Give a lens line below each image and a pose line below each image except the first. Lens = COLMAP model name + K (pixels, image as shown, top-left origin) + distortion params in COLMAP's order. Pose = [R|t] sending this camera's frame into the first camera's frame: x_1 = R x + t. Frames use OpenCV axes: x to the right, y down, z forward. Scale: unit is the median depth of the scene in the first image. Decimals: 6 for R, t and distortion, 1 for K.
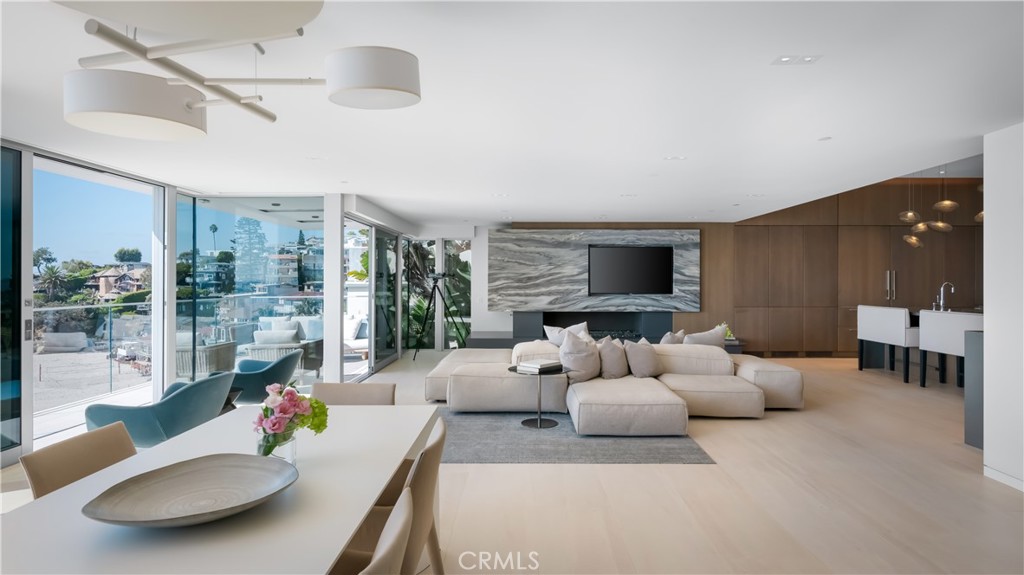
lens RADIAL K [[555.7, 0, 512.0], [0, 555.7, 287.5], [0, 0, 1]] dist [-0.000777, -0.000140]
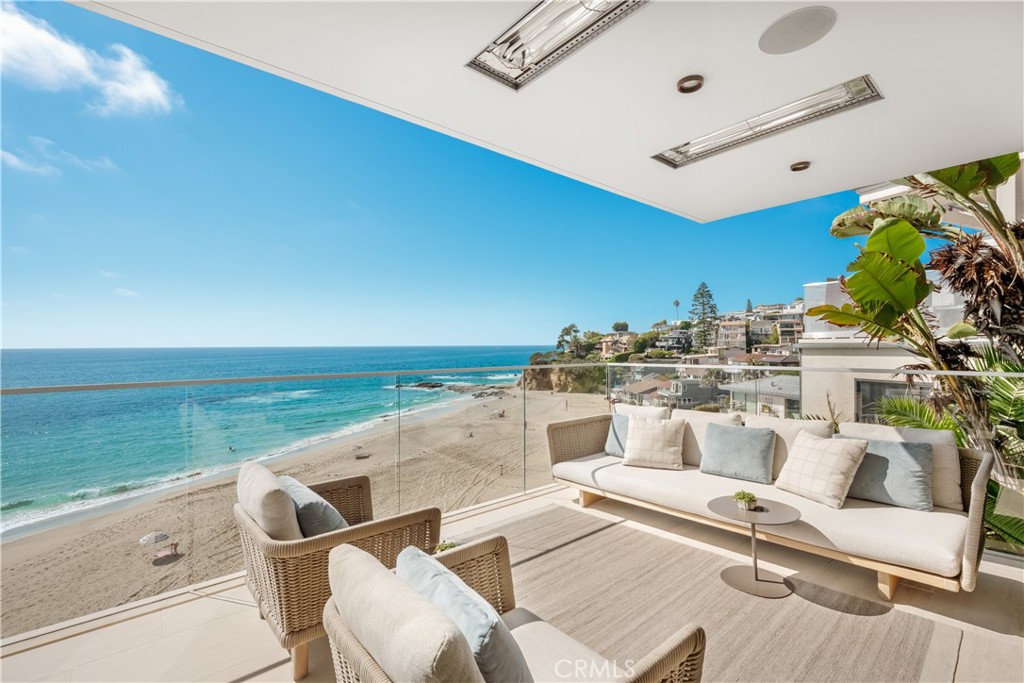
lens RADIAL K [[461.1, 0, 512.0], [0, 461.1, 341.5], [0, 0, 1]] dist [0.000102, -0.000020]
pose [[0.668568, -0.008877, -0.743598, -0.206749], [-0.004861, 0.999855, -0.016306, 0.003177], [0.743635, 0.014516, 0.668428, 0.661444]]
